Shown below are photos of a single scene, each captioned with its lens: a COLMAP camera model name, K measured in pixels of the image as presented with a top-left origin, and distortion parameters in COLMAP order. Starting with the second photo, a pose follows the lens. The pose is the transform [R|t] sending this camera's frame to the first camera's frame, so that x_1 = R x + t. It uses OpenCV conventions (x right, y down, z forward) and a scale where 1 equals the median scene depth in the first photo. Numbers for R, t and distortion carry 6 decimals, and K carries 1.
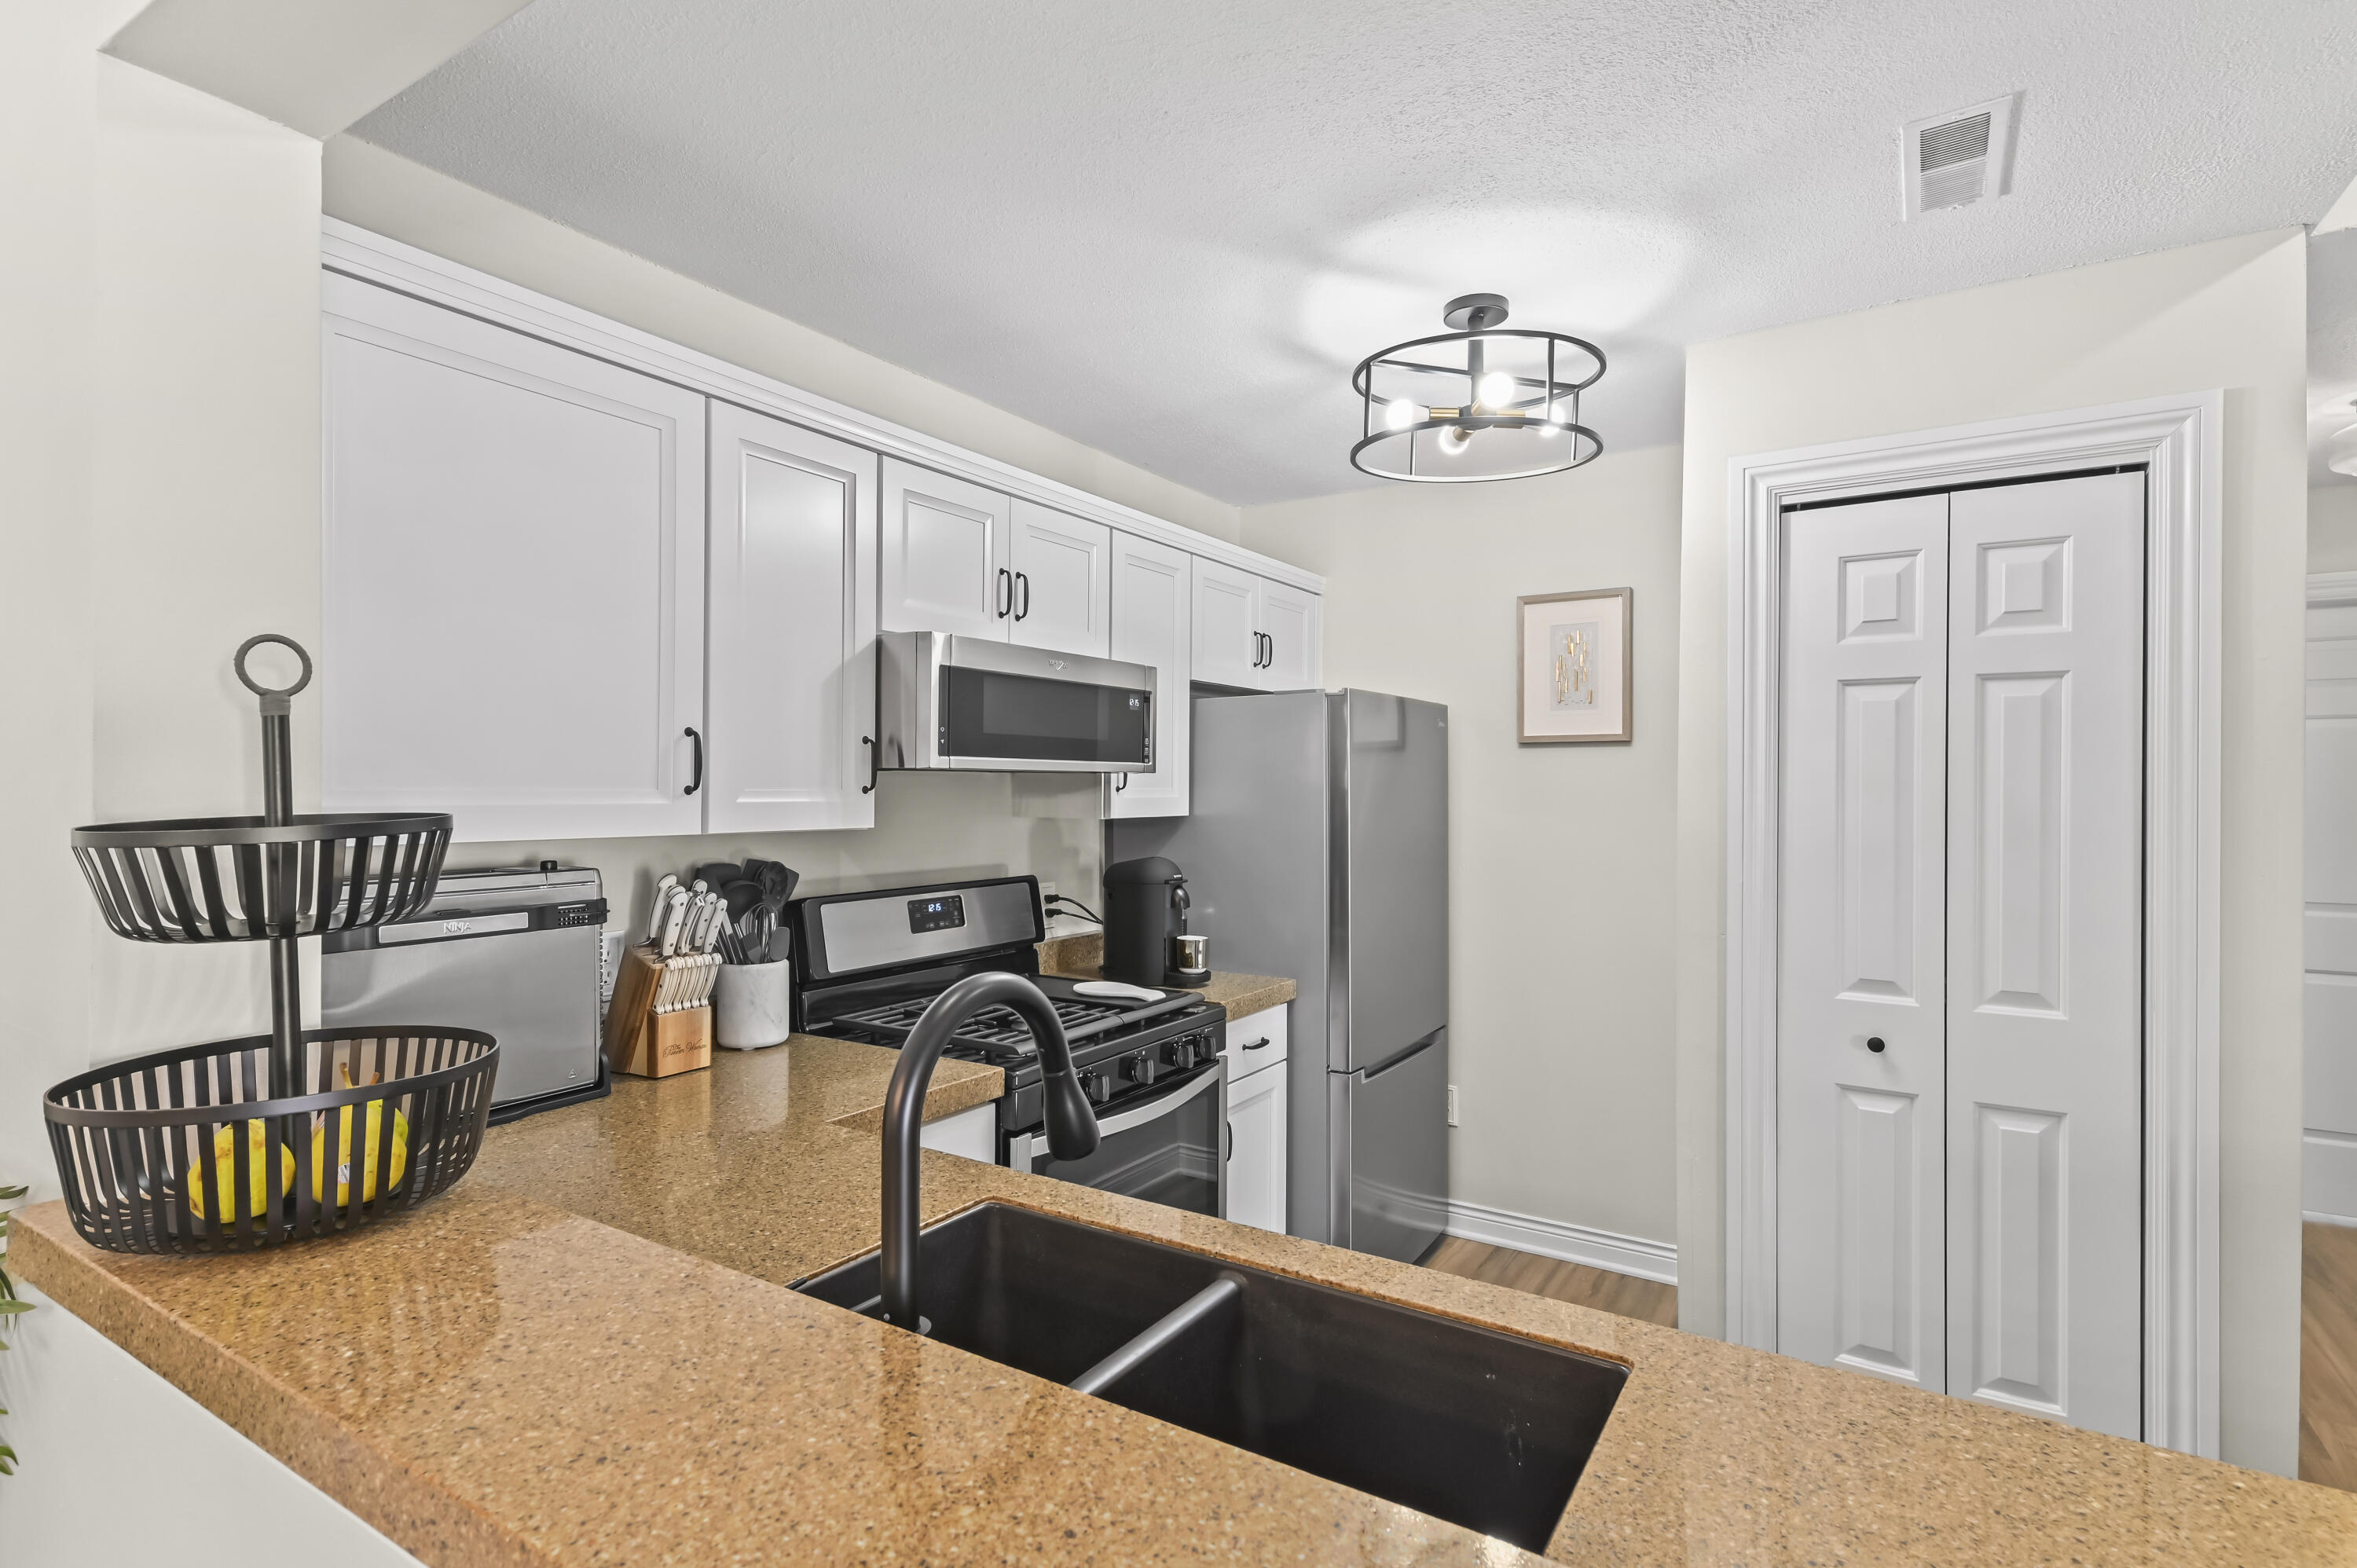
lens RADIAL K [[1154.2, 0, 1181.3], [0, 1154.2, 784.1], [0, 0, 1]] dist [0.005896, 0.001409]
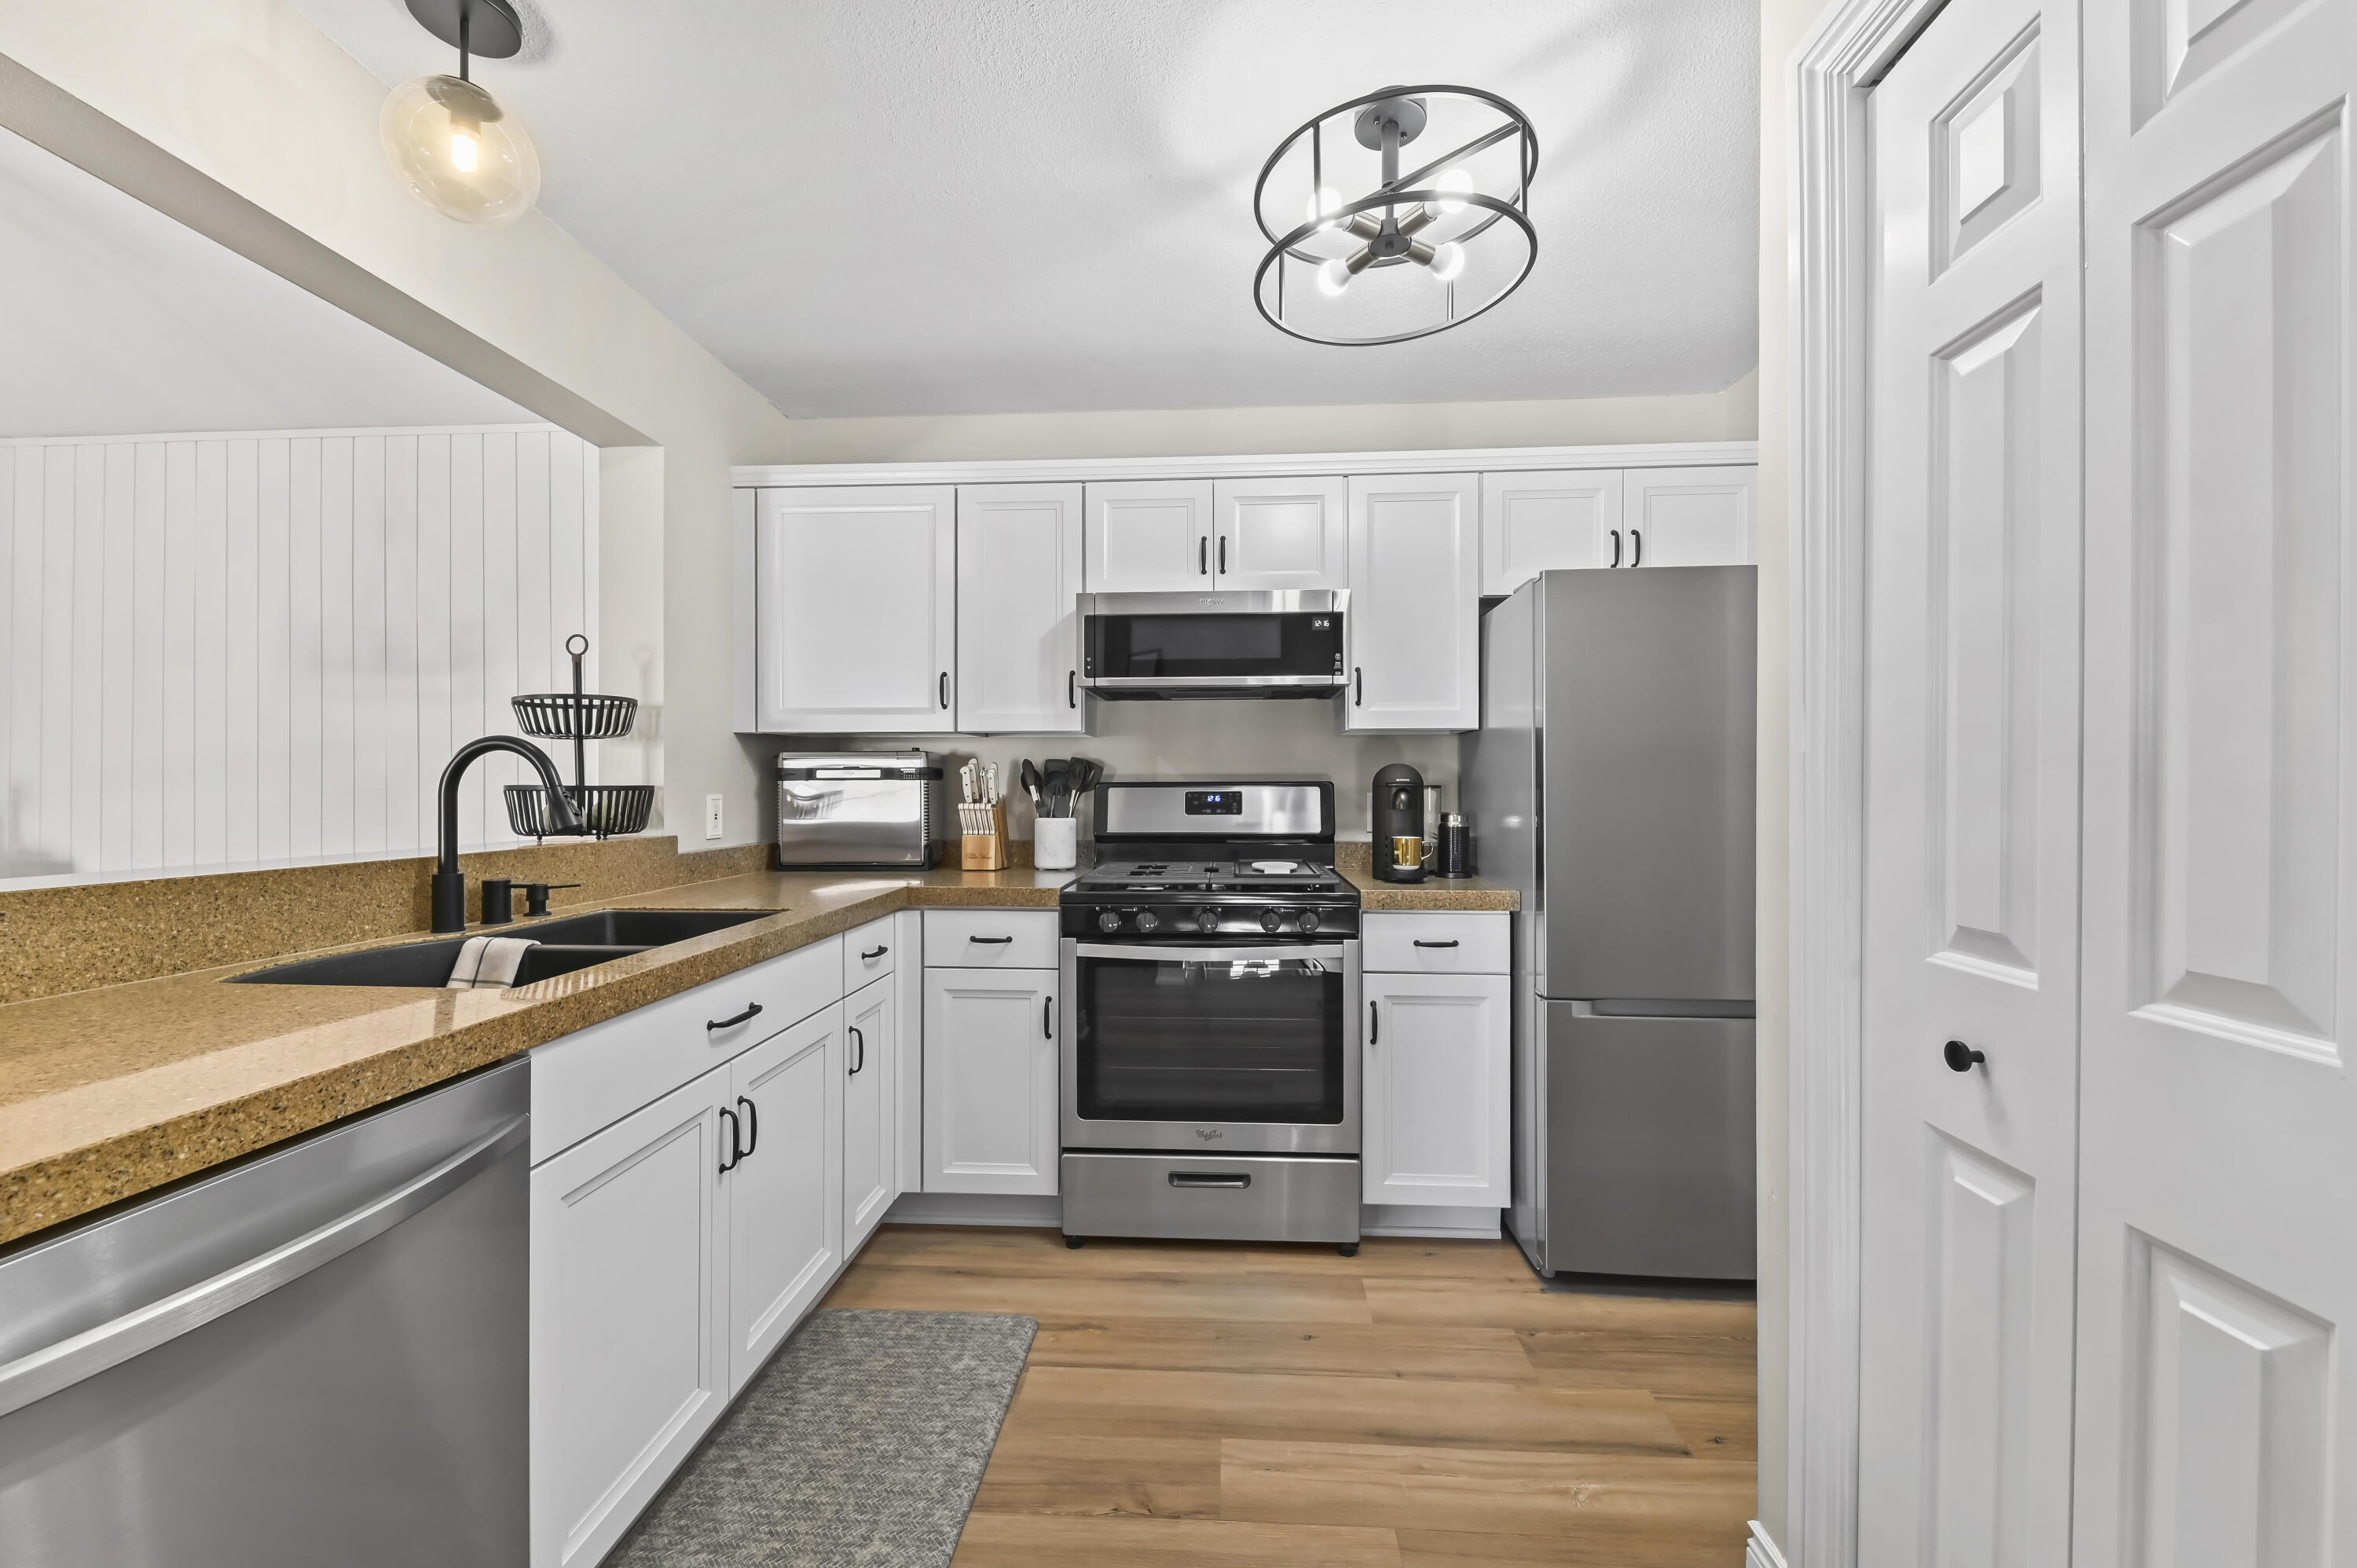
lens RADIAL K [[900.7, 0, 1176.3], [0, 900.7, 789.8], [0, 0, 1]] dist [0.002795, -0.000279]
pose [[0.479716, -0.001388, -0.877423, 0.763658], [0.004023, 0.999992, 0.000618, 0.105895], [0.877415, -0.003826, 0.479717, 0.503800]]
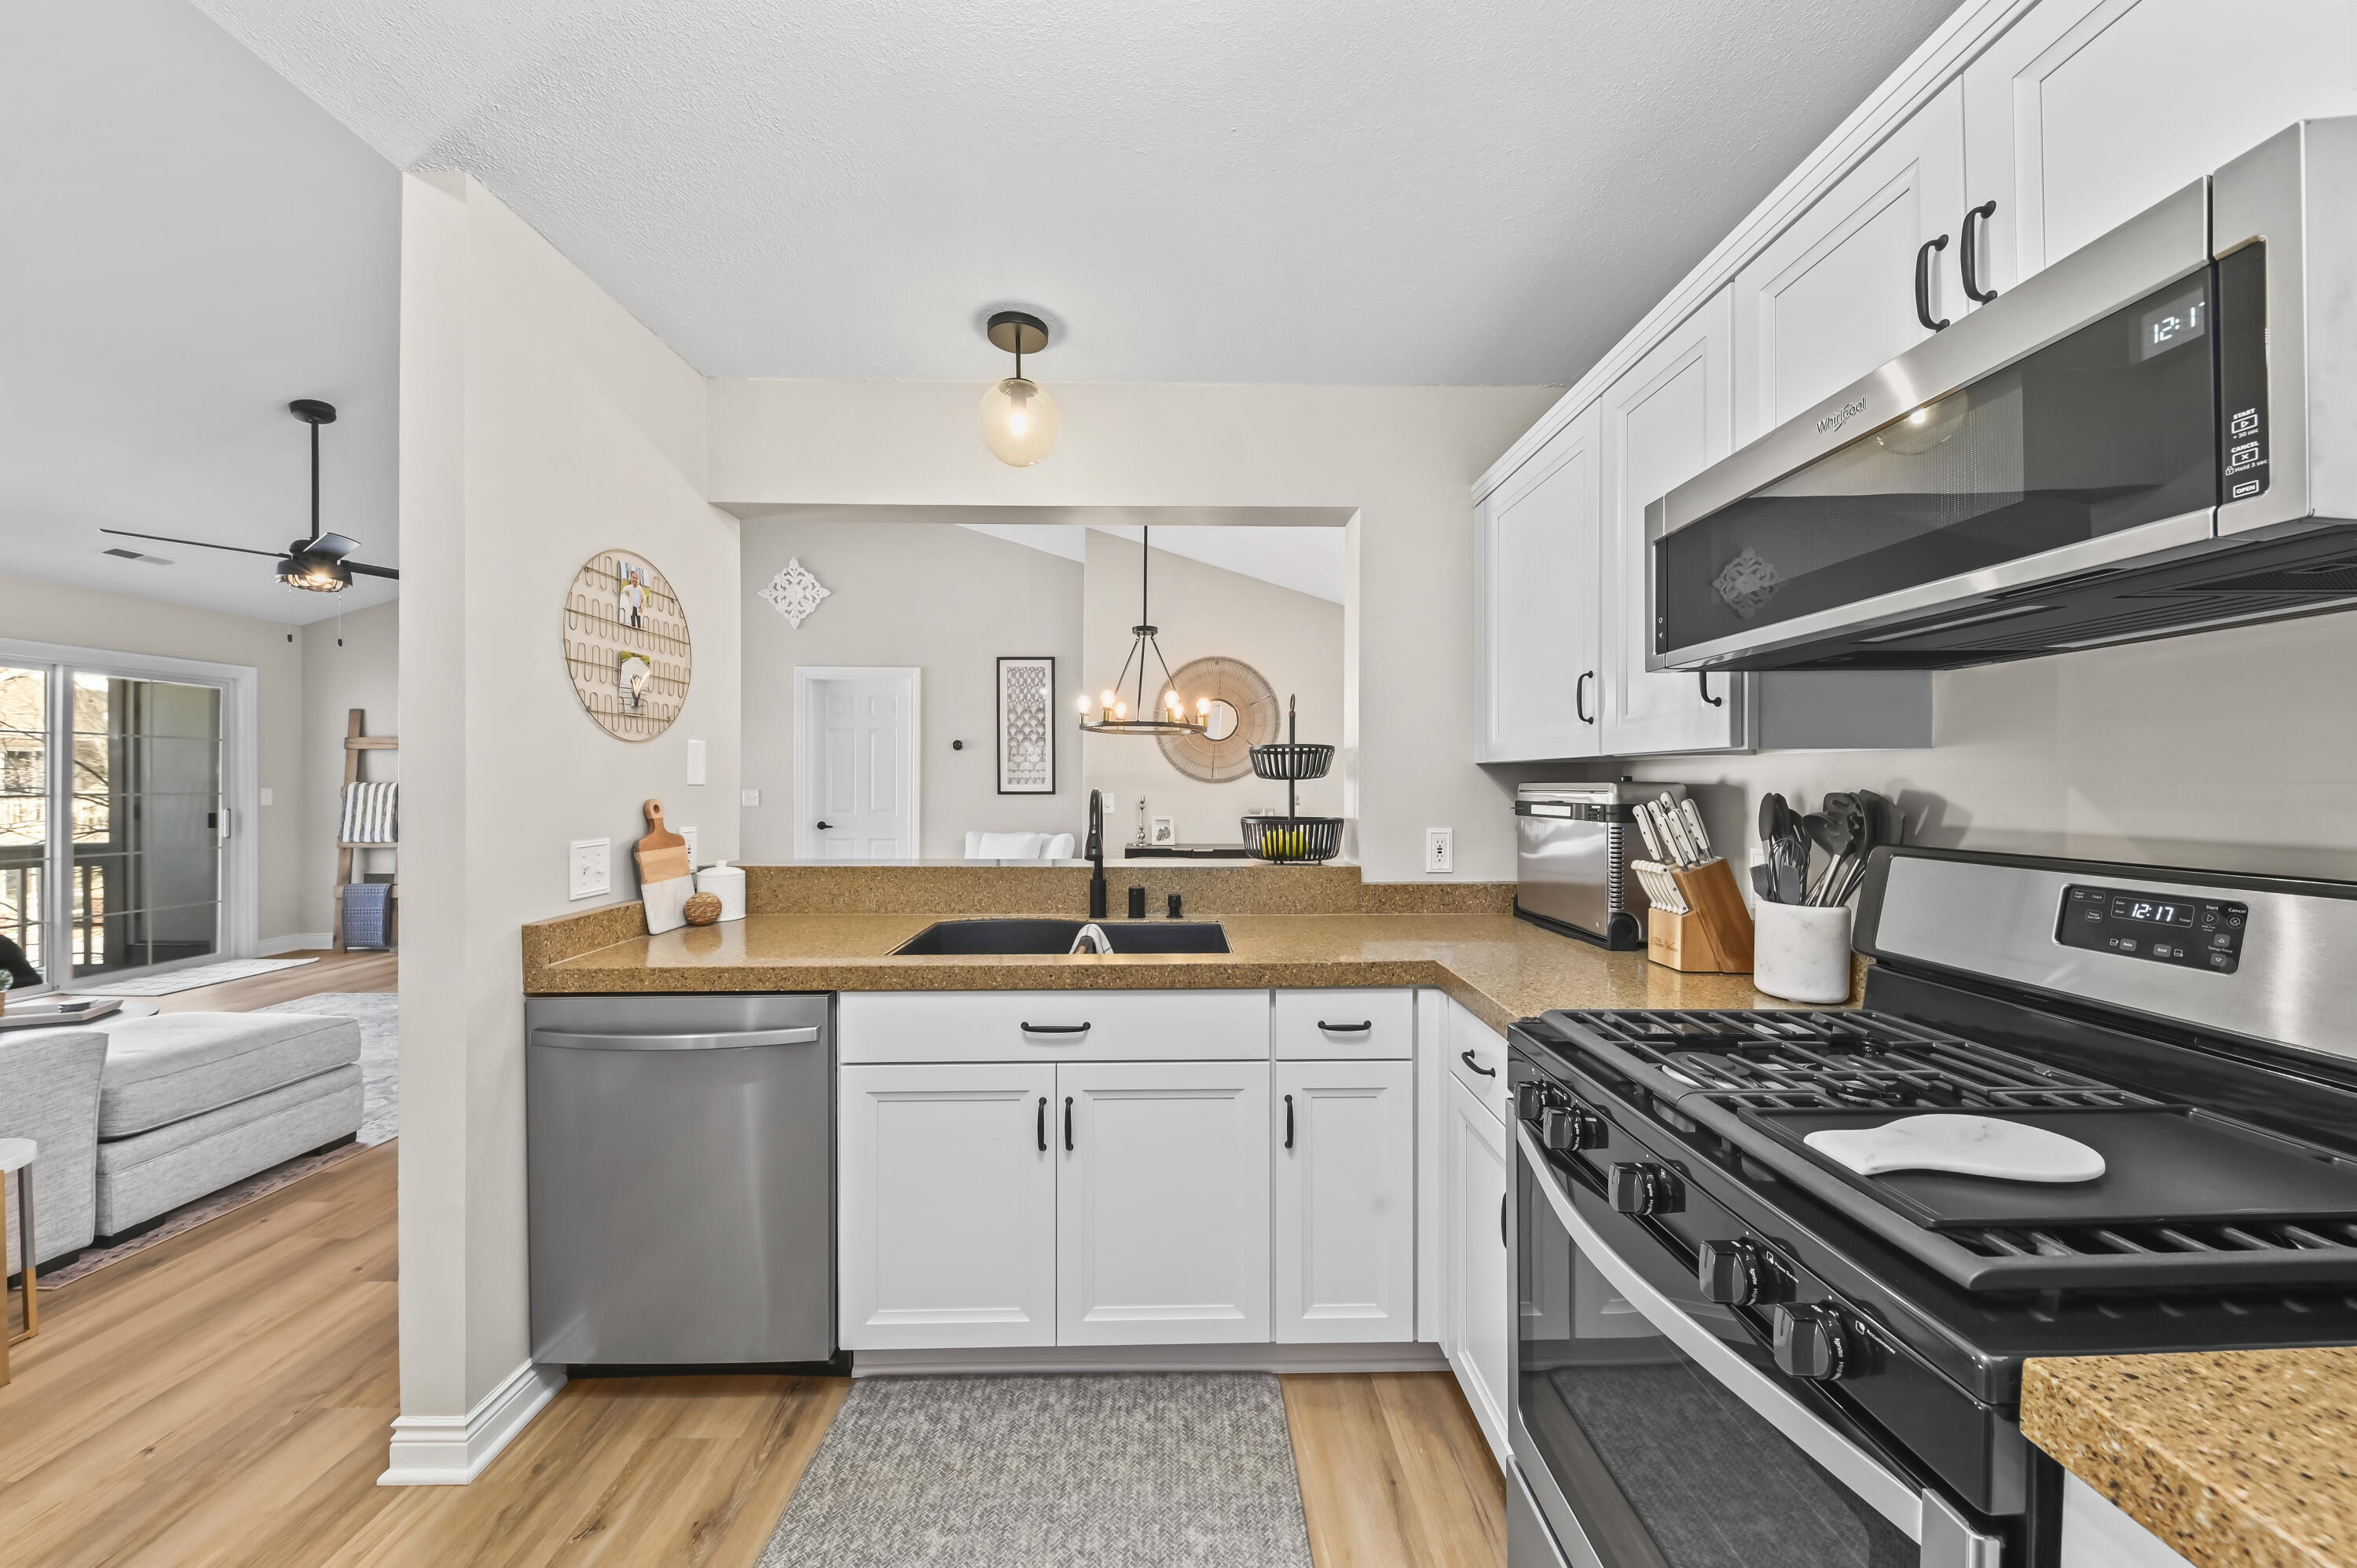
lens RADIAL K [[816.9, 0, 1174.1], [0, 816.9, 782.6], [0, 0, 1]] dist [-0.000135, -0.000185]
pose [[-0.838794, -0.002824, -0.544441, 0.343495], [-0.000699, 0.999991, -0.004109, 0.060514], [0.544448, -0.003066, -0.838789, 1.174939]]
